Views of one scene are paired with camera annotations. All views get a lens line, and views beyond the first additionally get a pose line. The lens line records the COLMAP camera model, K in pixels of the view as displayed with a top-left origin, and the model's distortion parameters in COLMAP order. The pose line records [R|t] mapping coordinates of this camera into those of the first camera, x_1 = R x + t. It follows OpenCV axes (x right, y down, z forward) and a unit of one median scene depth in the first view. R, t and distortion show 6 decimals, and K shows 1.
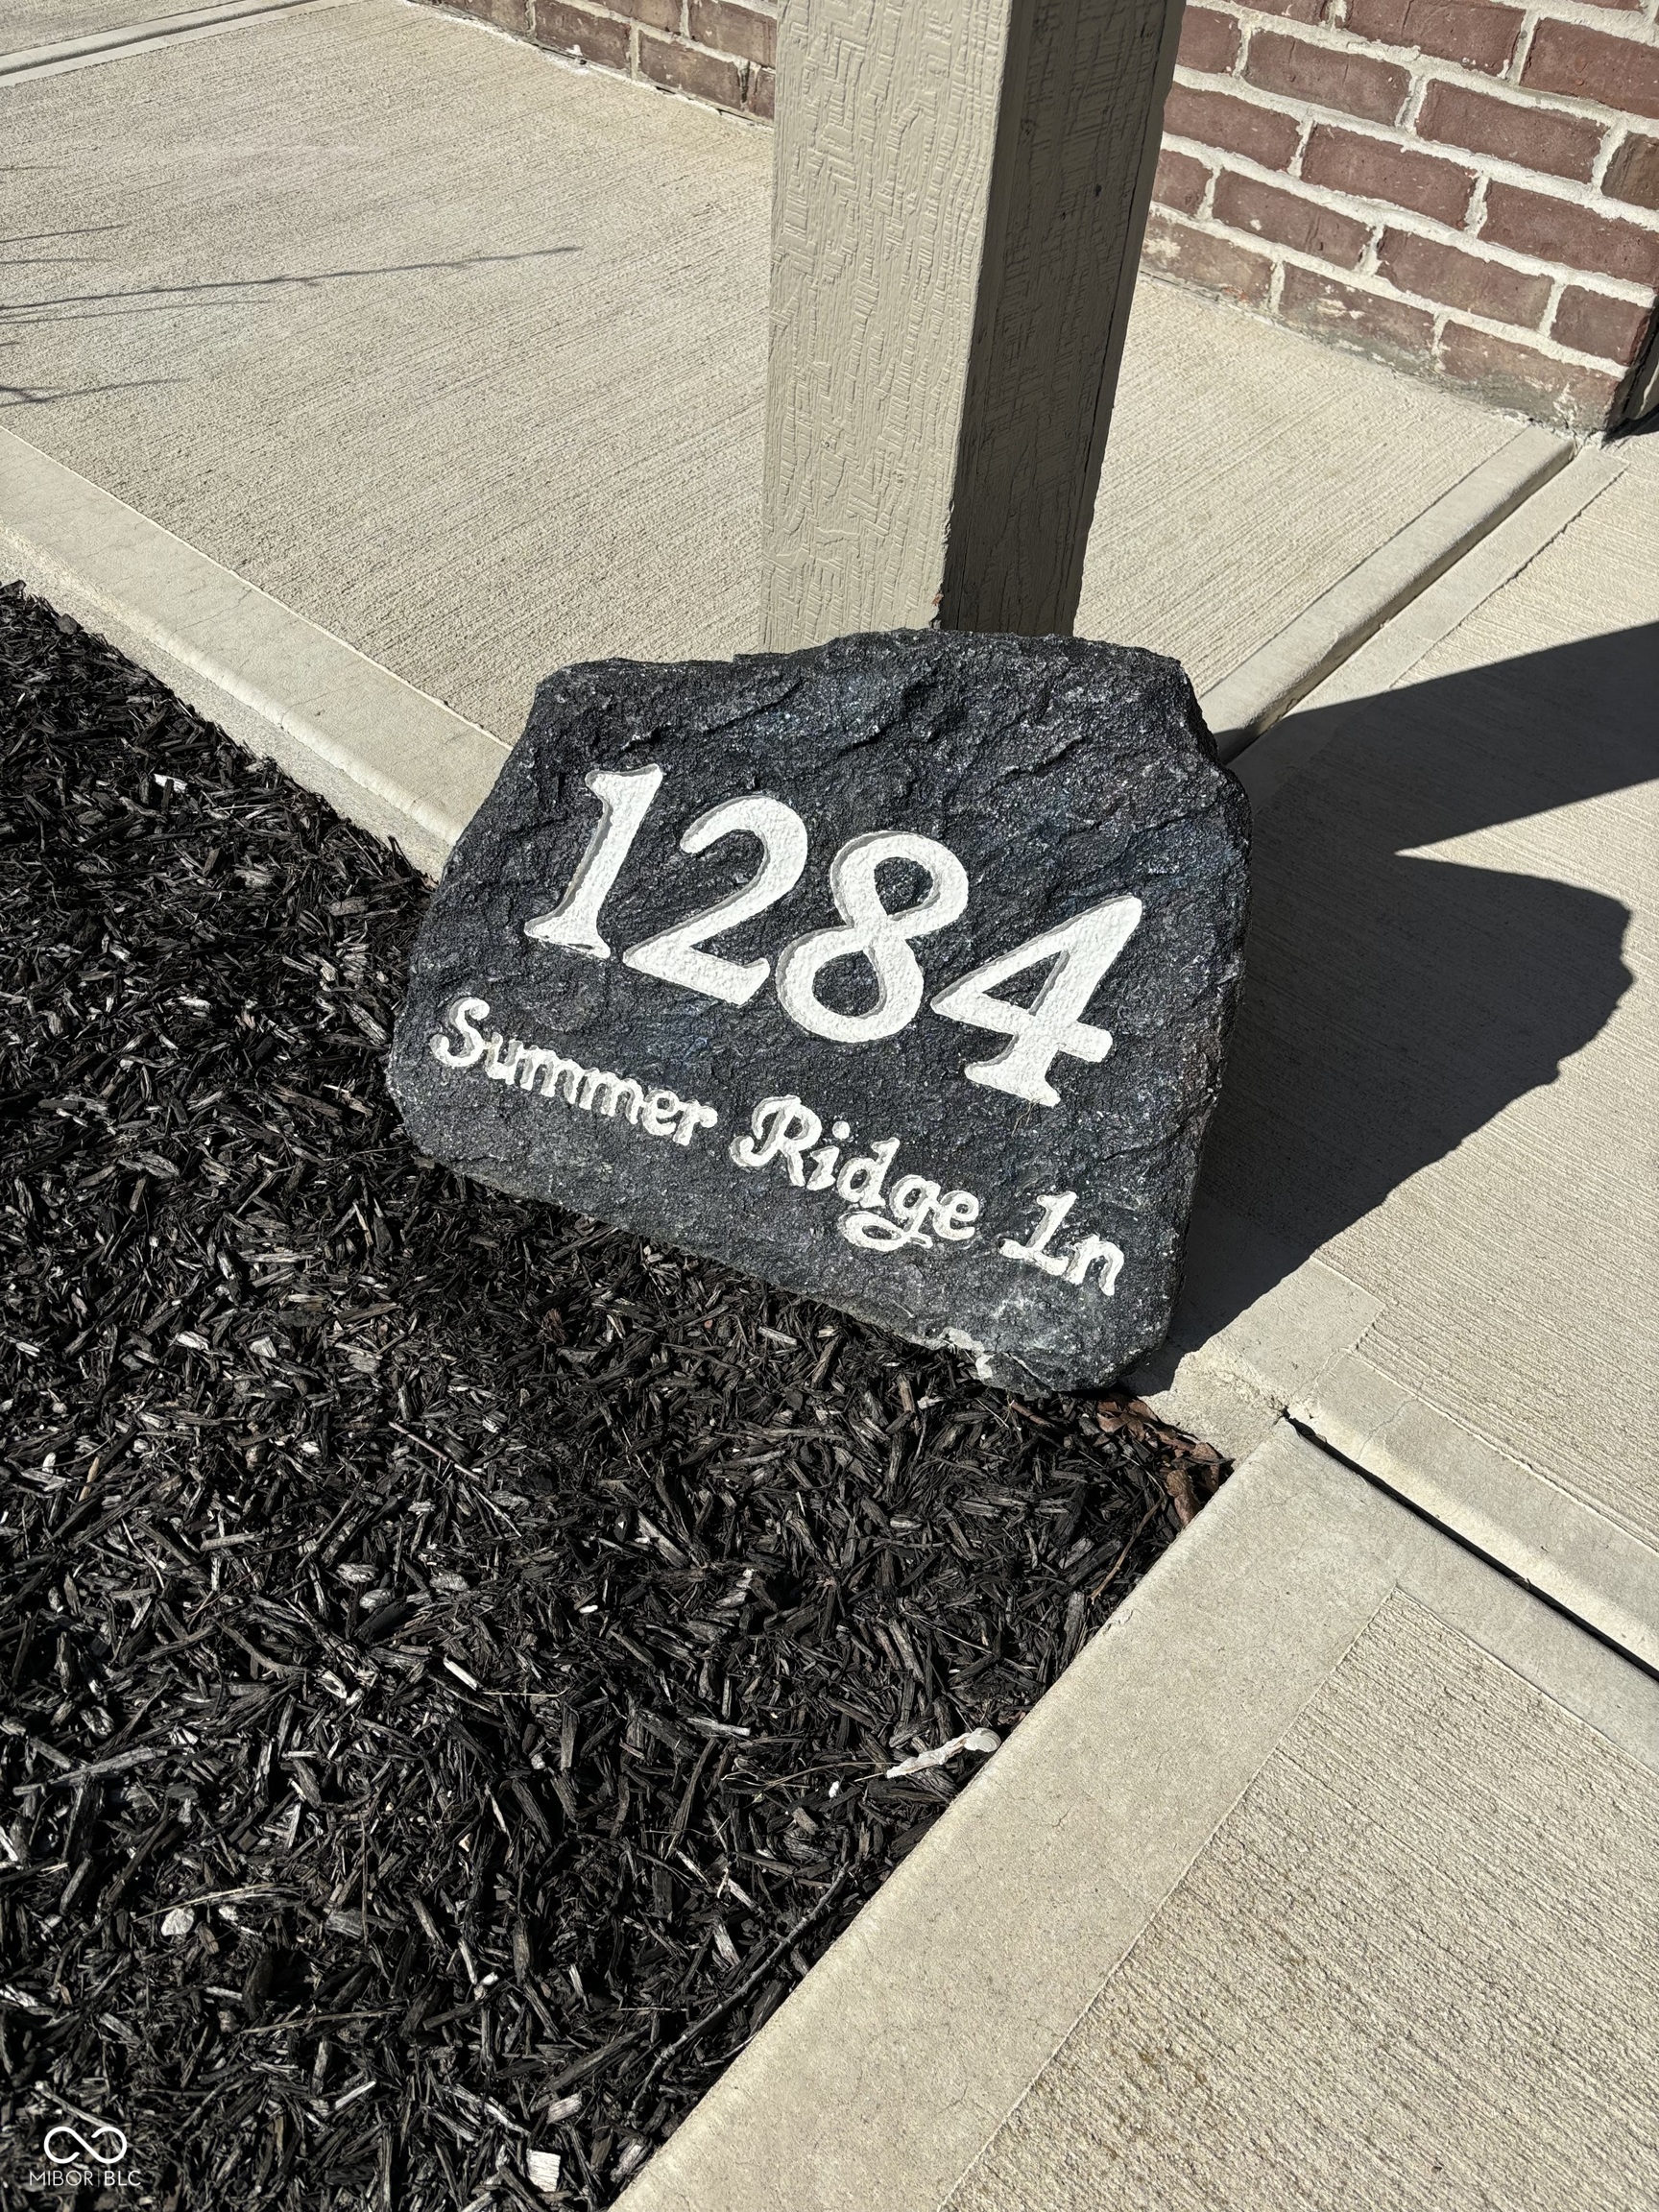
lens RADIAL K [[1663.1, 0, 830.7], [0, 1663.1, 1103.7], [0, 0, 1]] dist [0.049653, -0.033169]
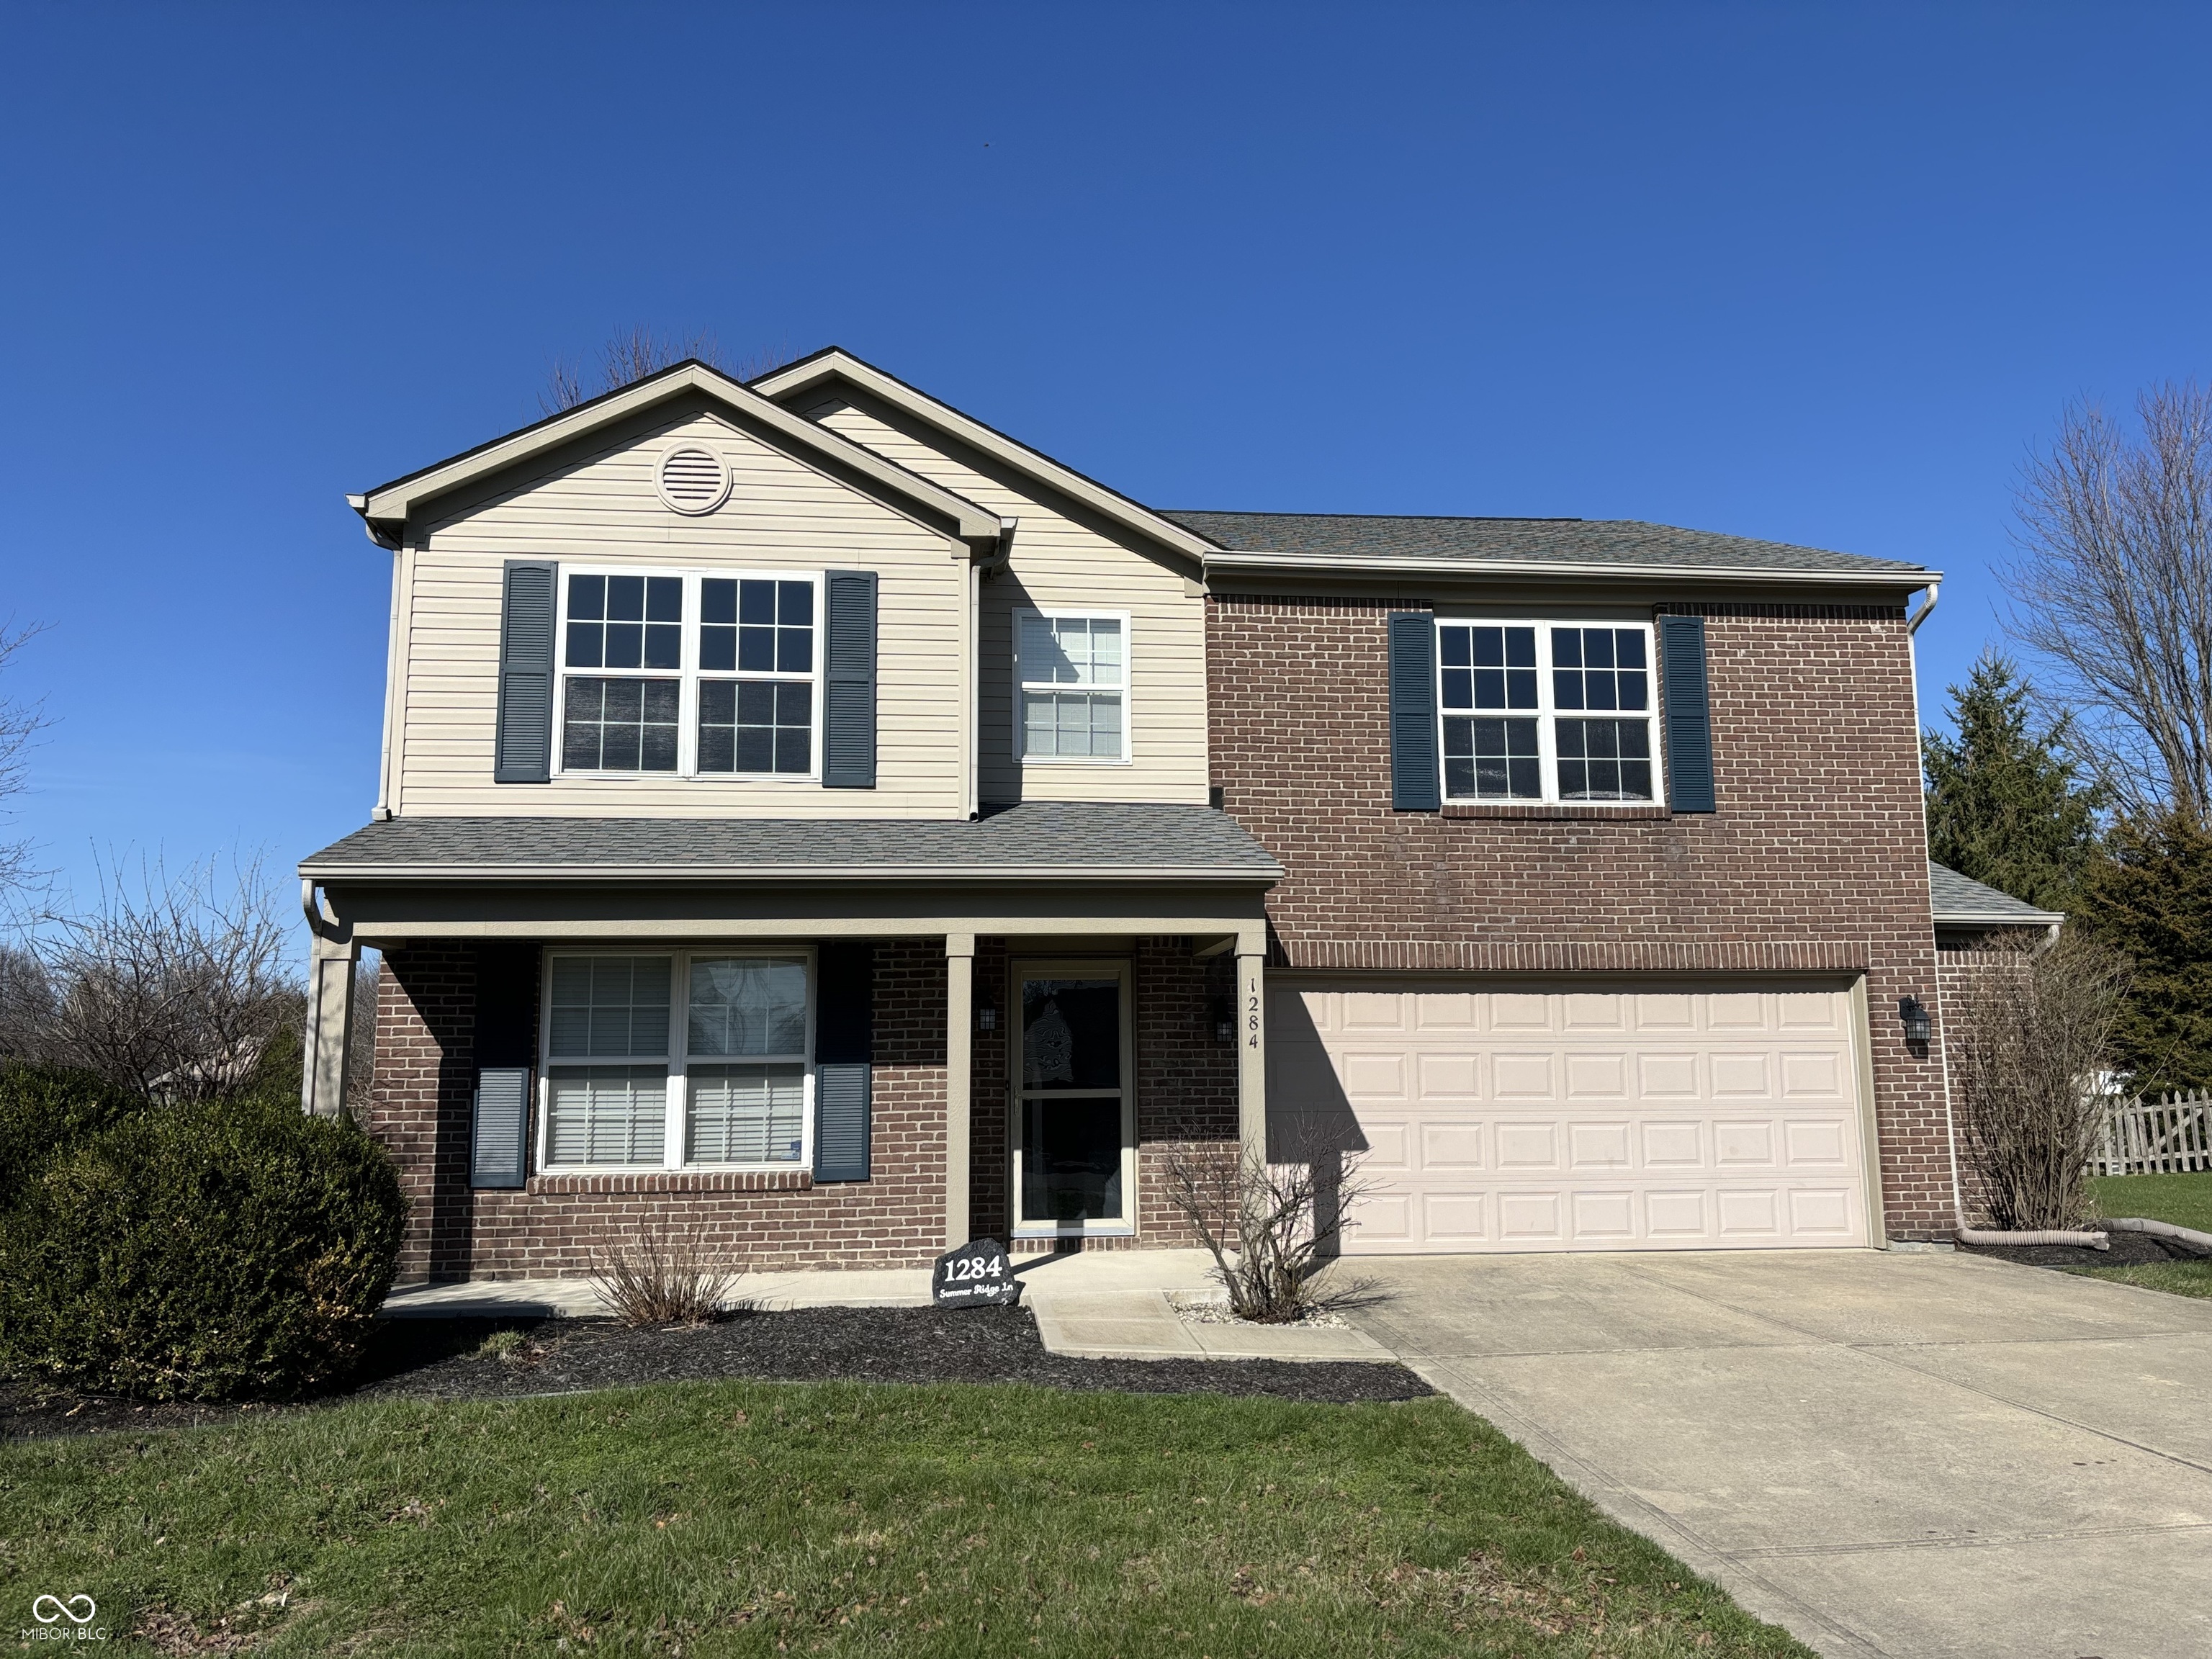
lens RADIAL K [[1663.1, 0, 1106.1], [0, 1663.1, 818.1], [0, 0, 1]] dist [0.049653, -0.033169]
pose [[0.662123, 0.059663, 0.747016, -7.204363], [0.582156, 0.586753, -0.562862, 4.466288], [-0.471897, 0.807565, 0.353770, -5.199550]]
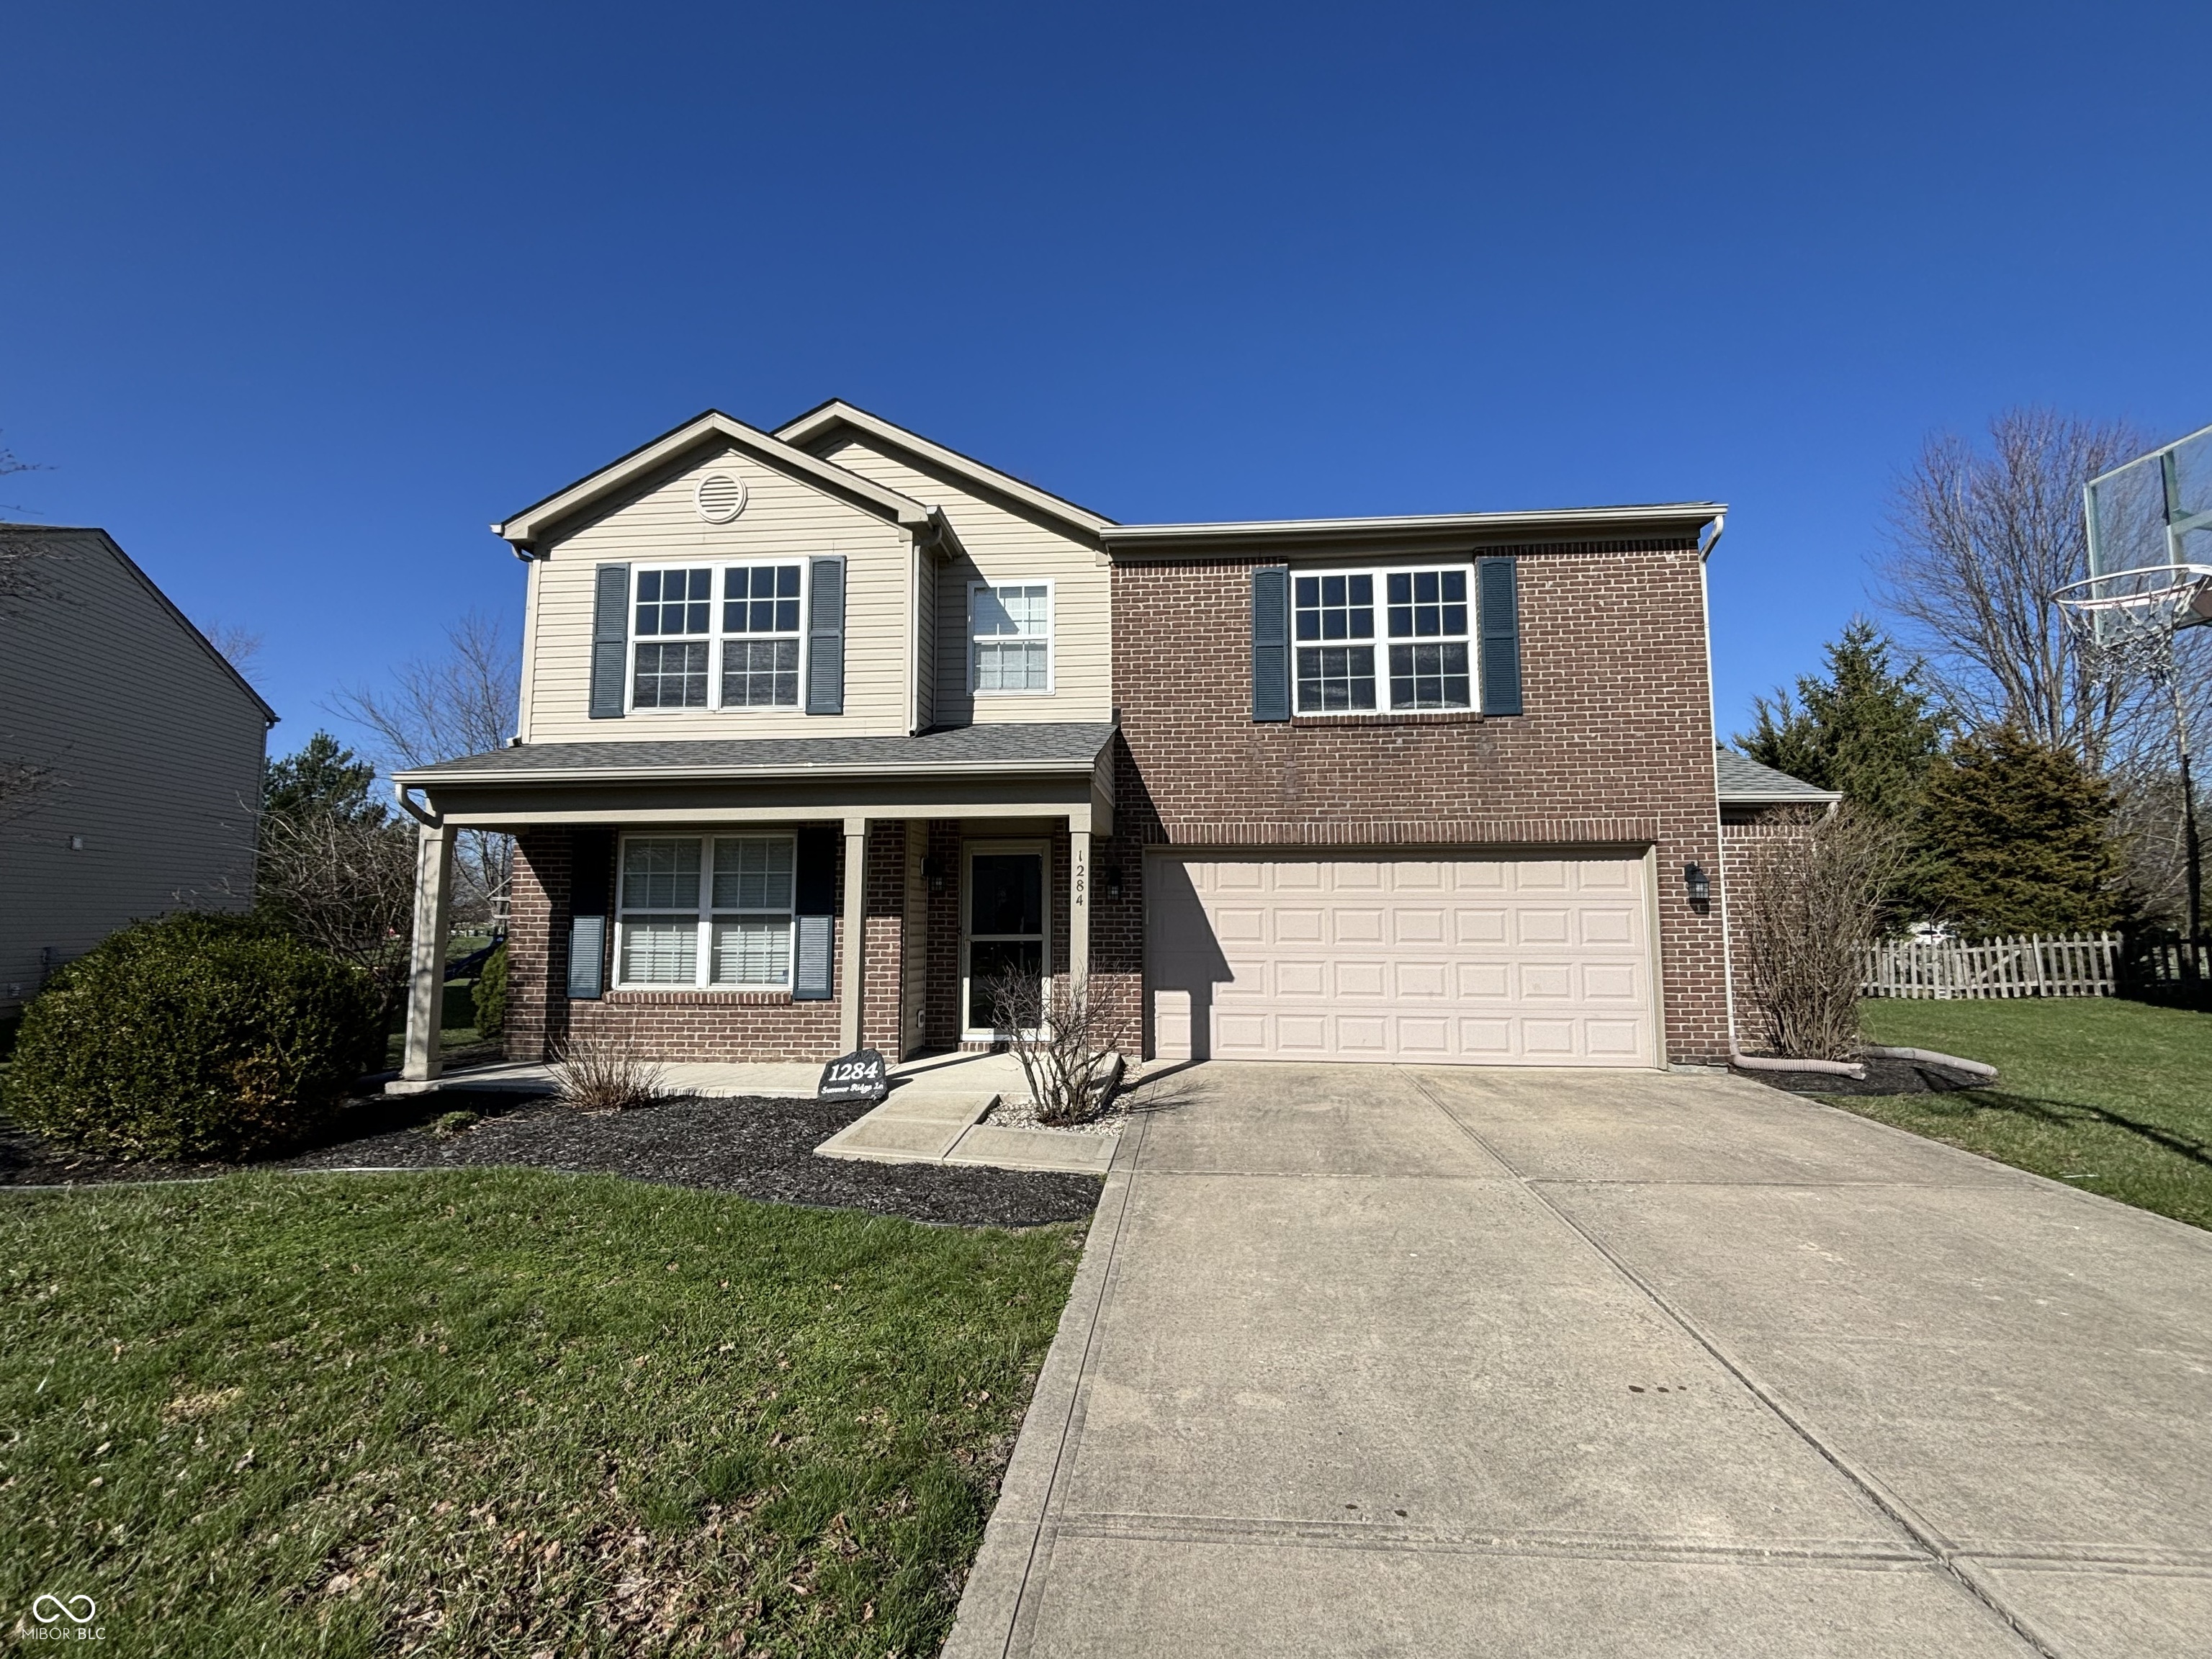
lens RADIAL K [[962.2, 0, 1104.5], [0, 962.2, 819.2], [0, 0, 1]] dist [0.002258, 0.001814]
pose [[0.802594, 0.010820, 0.596427, -2.990722], [0.468415, 0.607658, -0.641357, 4.517070], [-0.369363, 0.794125, 0.482635, -5.043920]]
